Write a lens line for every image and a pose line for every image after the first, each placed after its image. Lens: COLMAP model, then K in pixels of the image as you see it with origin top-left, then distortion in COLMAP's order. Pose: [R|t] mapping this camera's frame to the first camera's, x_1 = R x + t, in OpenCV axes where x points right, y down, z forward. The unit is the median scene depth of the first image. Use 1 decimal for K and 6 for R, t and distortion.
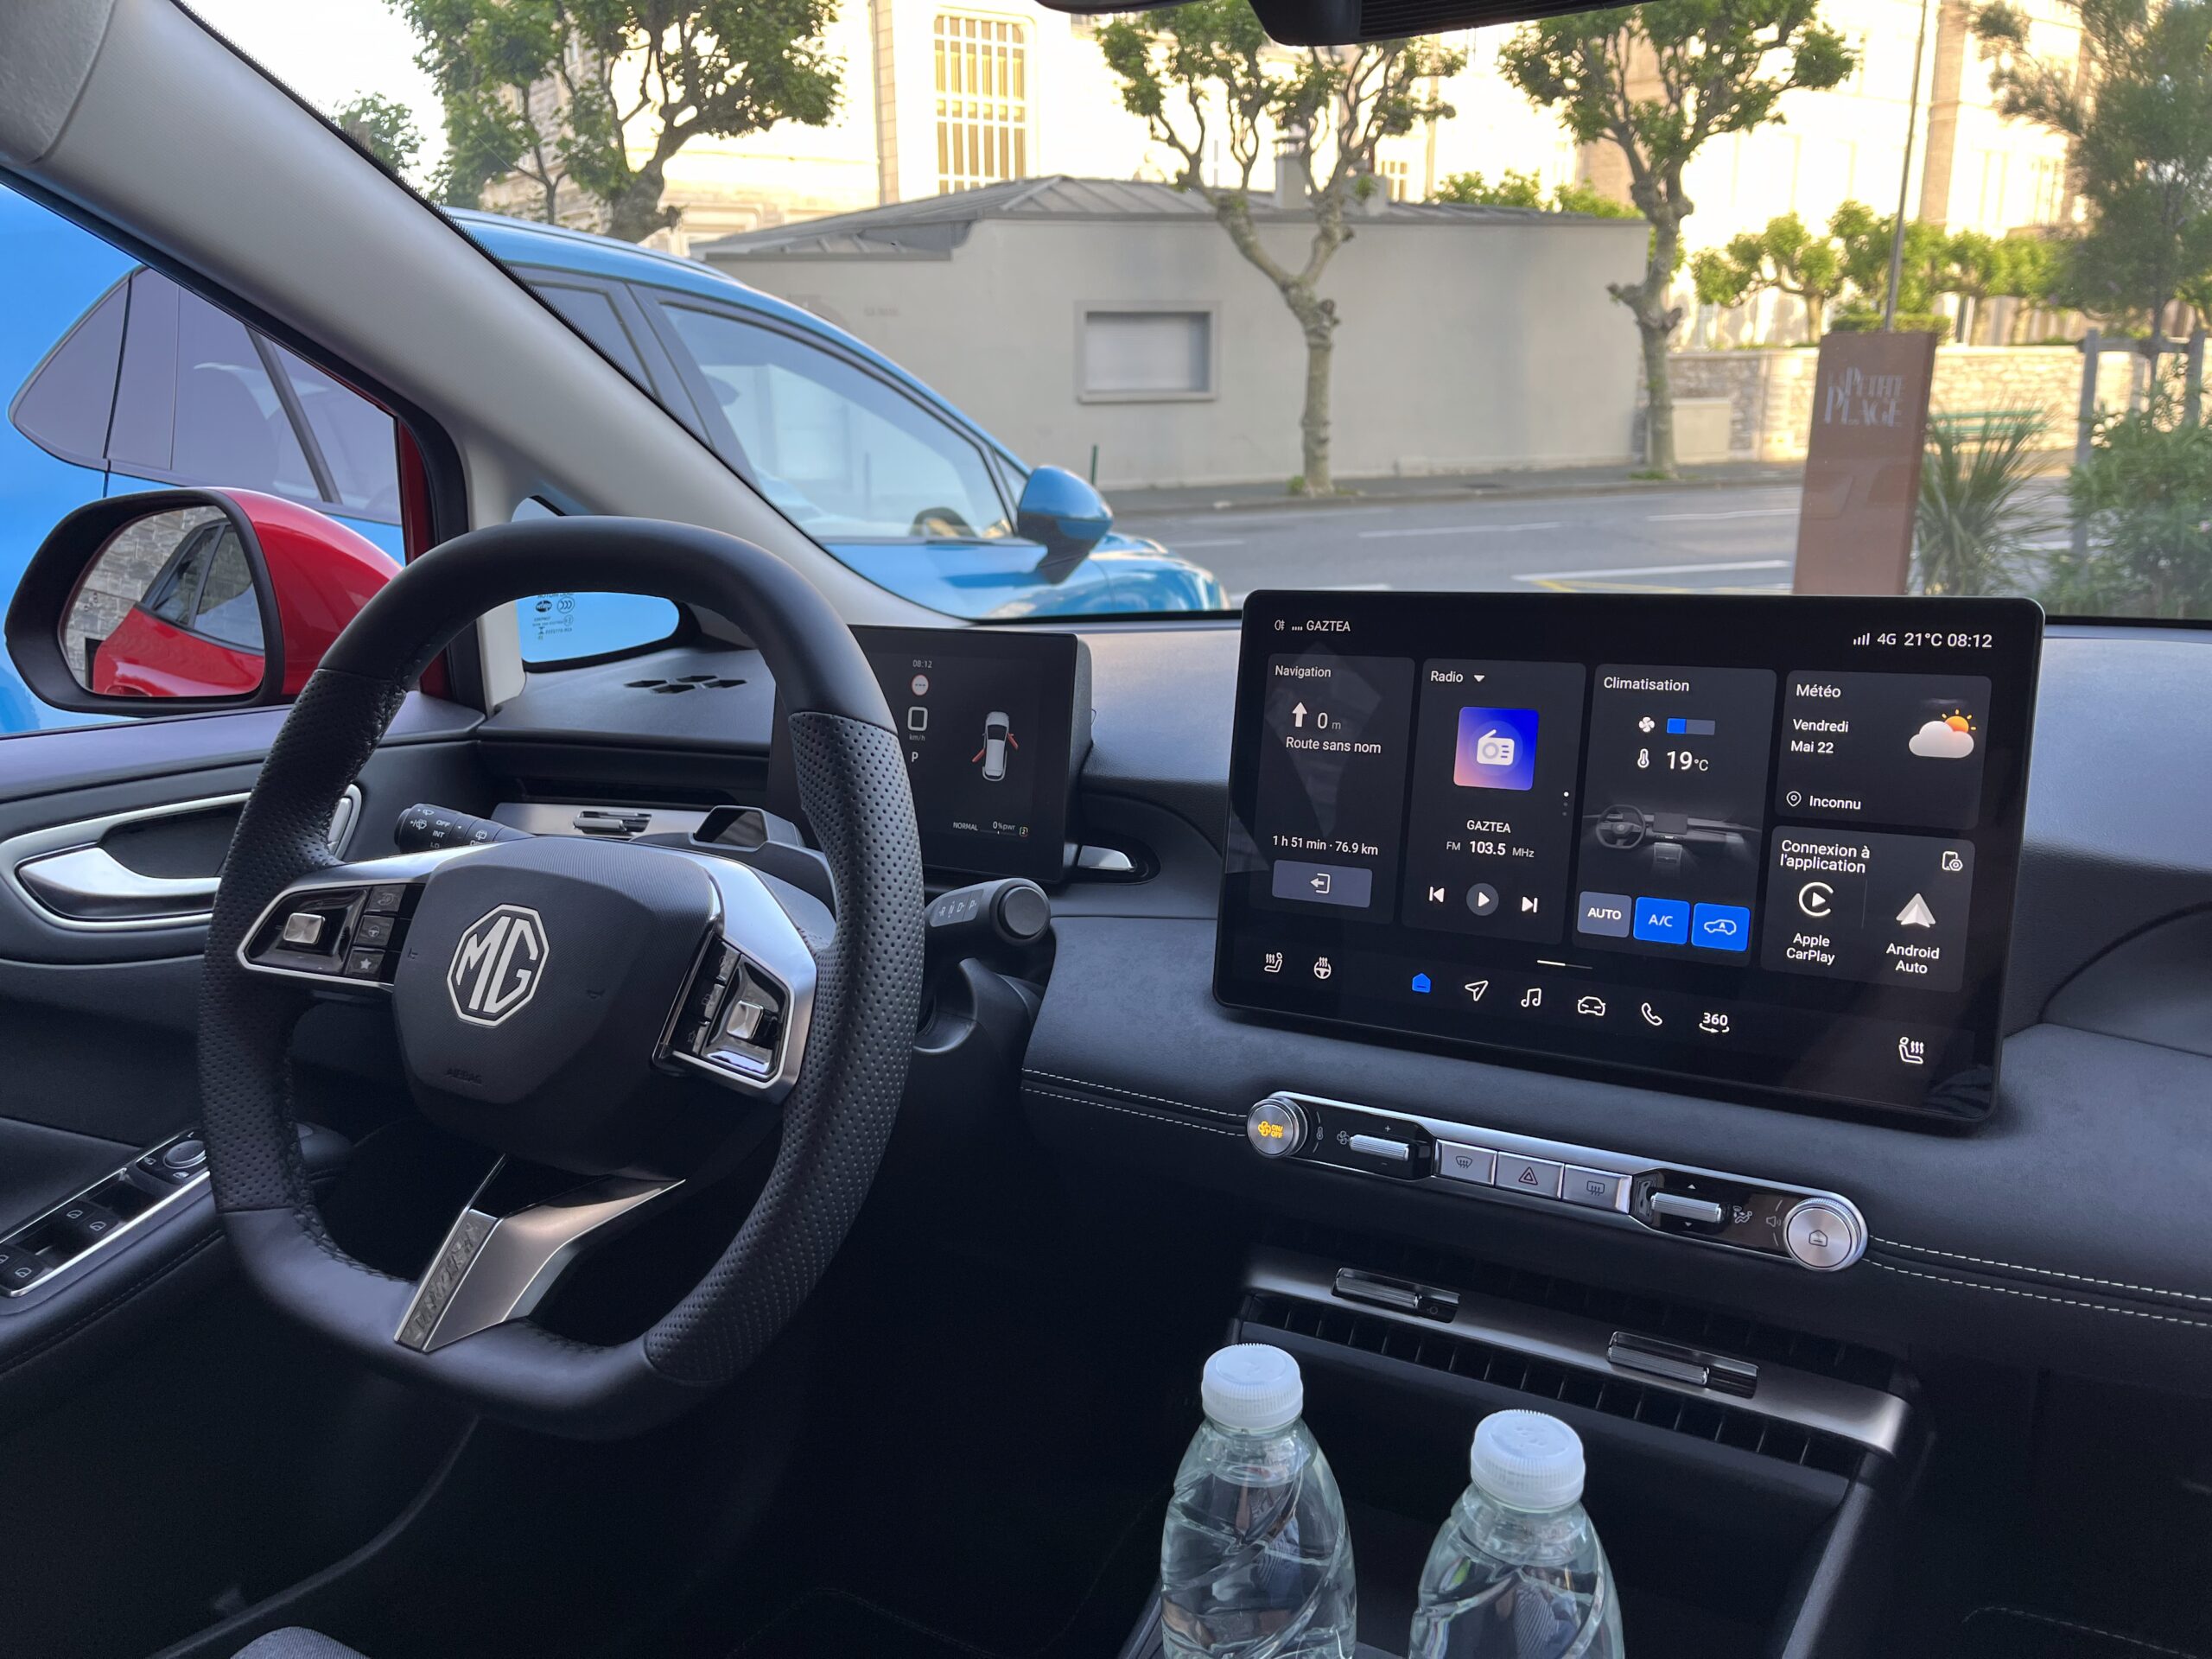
lens RADIAL K [[1697.6, 0, 1101.0], [0, 1697.6, 826.8], [0, 0, 1]] dist [0.086393, -0.123386]
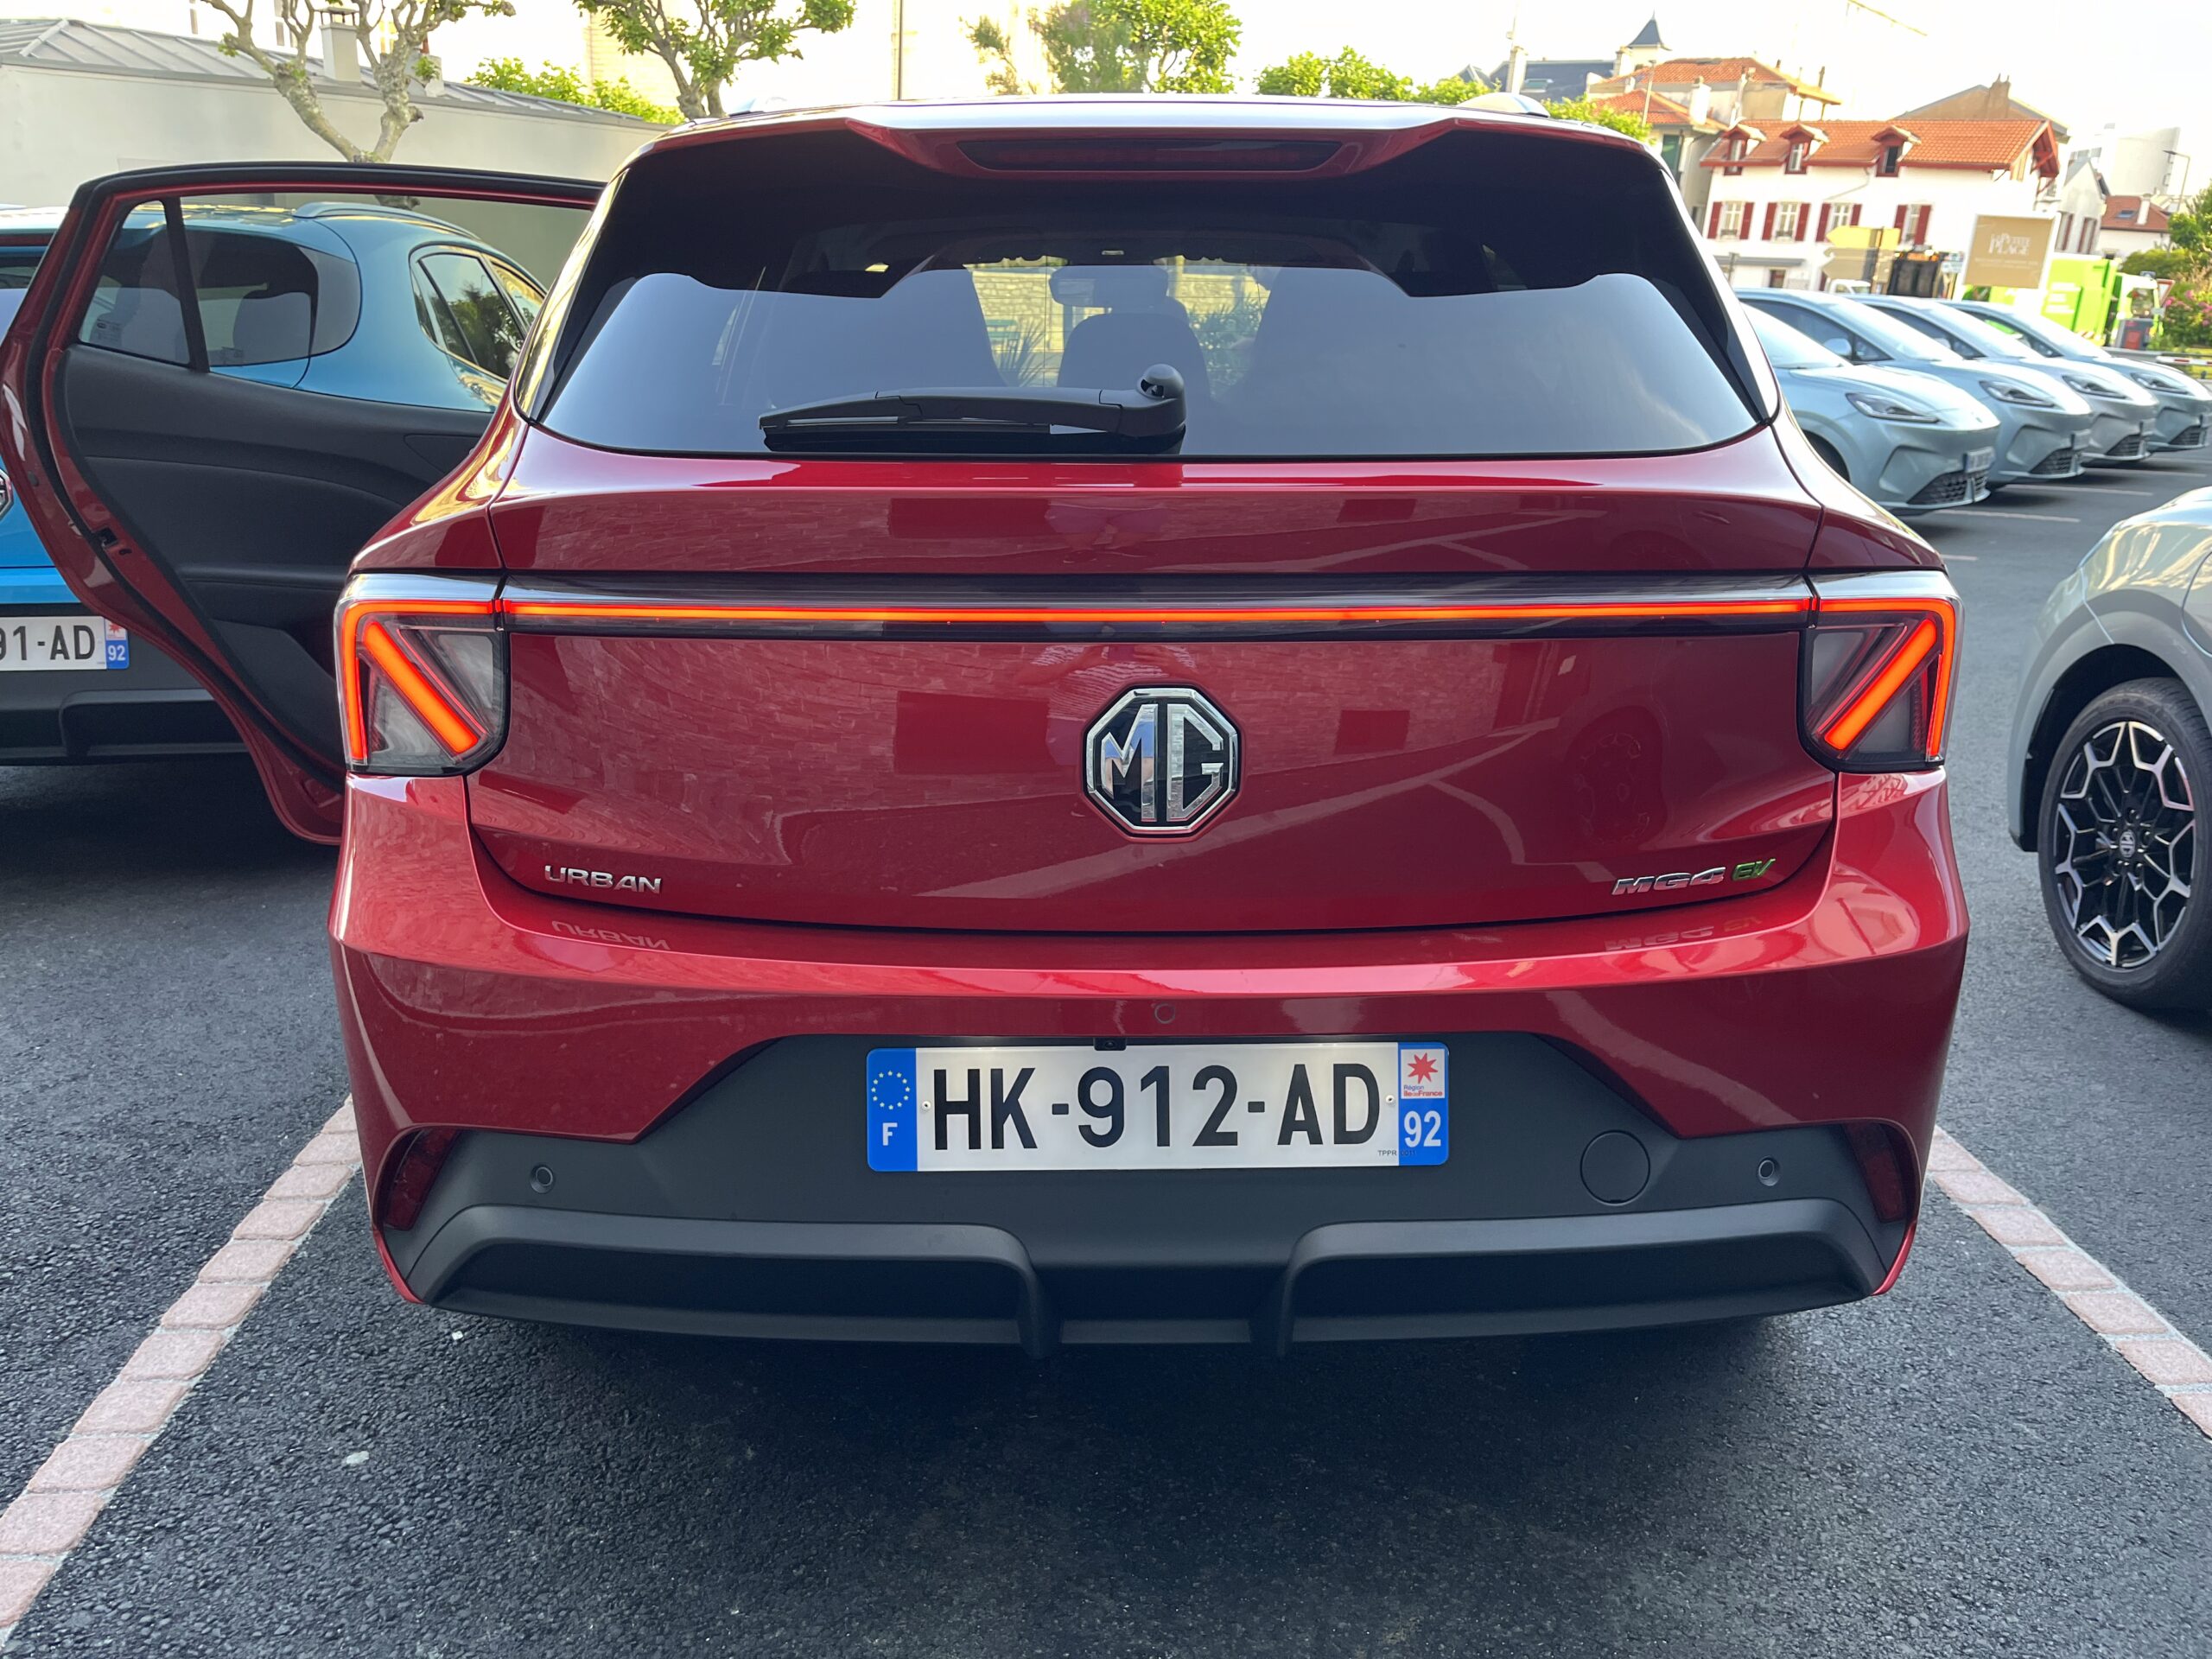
lens RADIAL K [[1697.6, 0, 1101.0], [0, 1697.6, 826.8], [0, 0, 1]] dist [0.086393, -0.123386]
pose [[0.852206, -0.114988, 0.510415, -0.084195], [0.080847, 0.992775, 0.088671, 0.021147], [-0.516923, -0.034301, 0.855344, -0.116392]]
